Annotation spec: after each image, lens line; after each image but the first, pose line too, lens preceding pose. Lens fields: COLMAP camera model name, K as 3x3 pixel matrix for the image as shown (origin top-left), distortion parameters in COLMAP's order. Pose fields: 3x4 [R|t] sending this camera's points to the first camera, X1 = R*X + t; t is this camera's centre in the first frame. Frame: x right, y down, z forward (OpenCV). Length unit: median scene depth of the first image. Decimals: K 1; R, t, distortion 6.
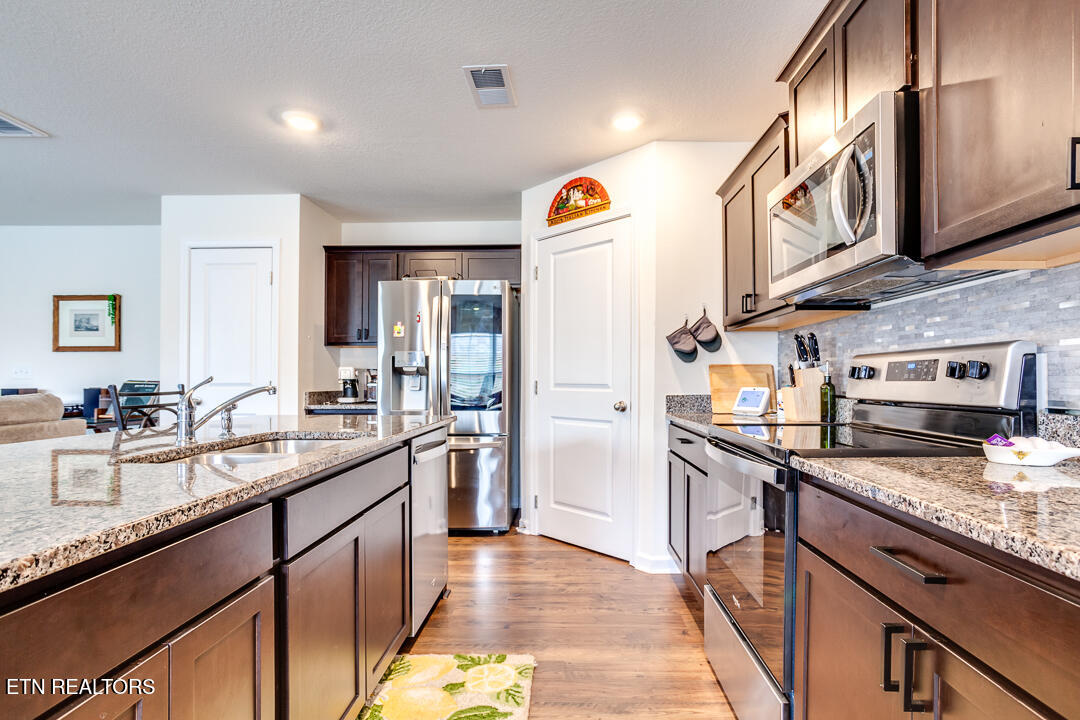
lens RADIAL K [[527.6, 0, 537.1], [0, 527.6, 364.1], [0, 0, 1]] dist [-0.051021, 0.031680]
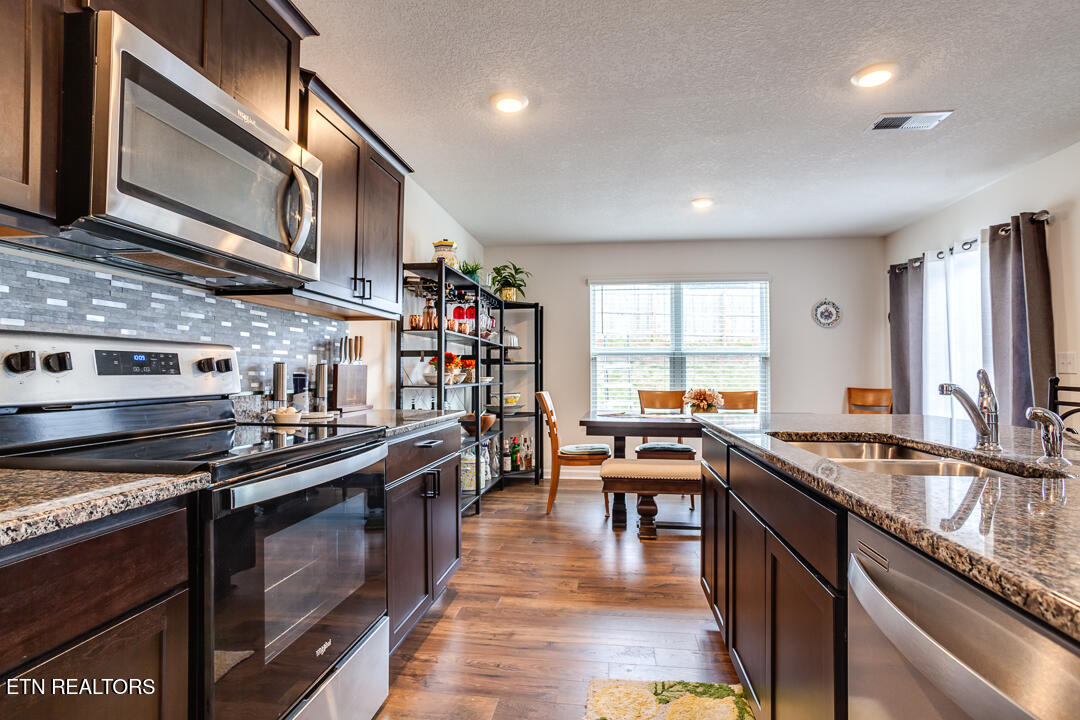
lens RADIAL K [[527.6, 0, 537.1], [0, 527.6, 364.1], [0, 0, 1]] dist [-0.051021, 0.031680]
pose [[-0.995503, 0.000323, 0.094731, -0.021453], [-0.004372, 0.998772, -0.049355, 0.052774], [-0.094631, -0.049548, -0.994279, 1.753345]]
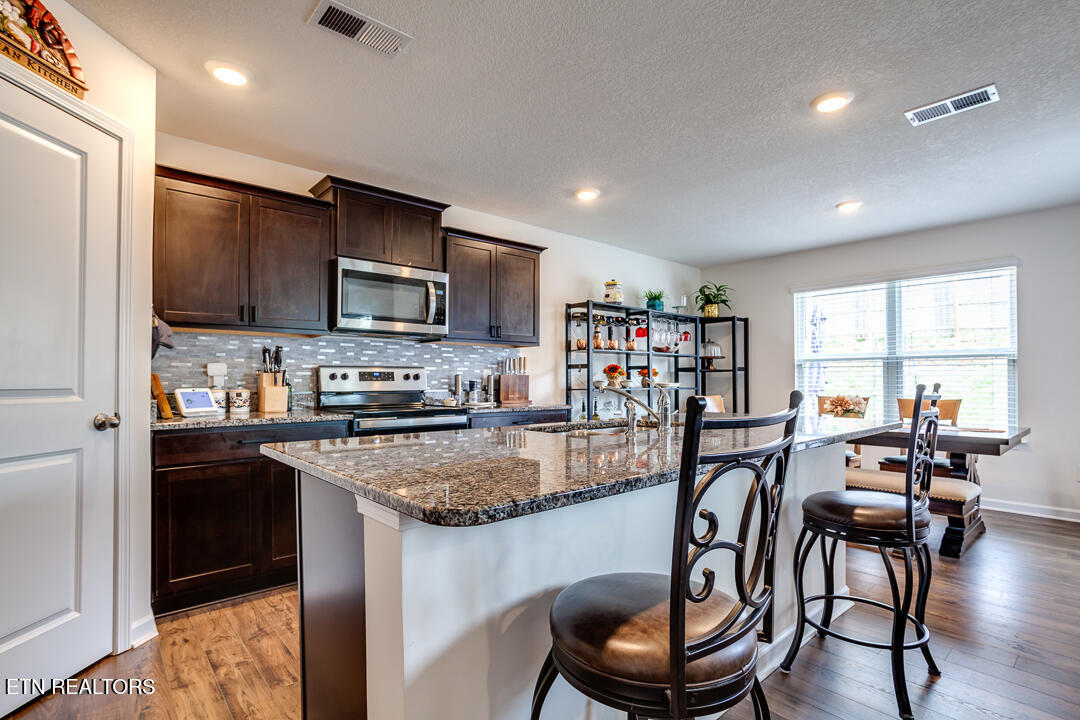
lens RADIAL K [[519.0, 0, 526.6], [0, 519.0, 374.7], [0, 0, 1]] dist [-0.049693, 0.029301]
pose [[-0.672367, 0.006686, 0.740188, -1.211543], [-0.022986, 0.999288, -0.029906, 0.053485], [-0.739861, -0.037122, -0.671735, 1.911059]]
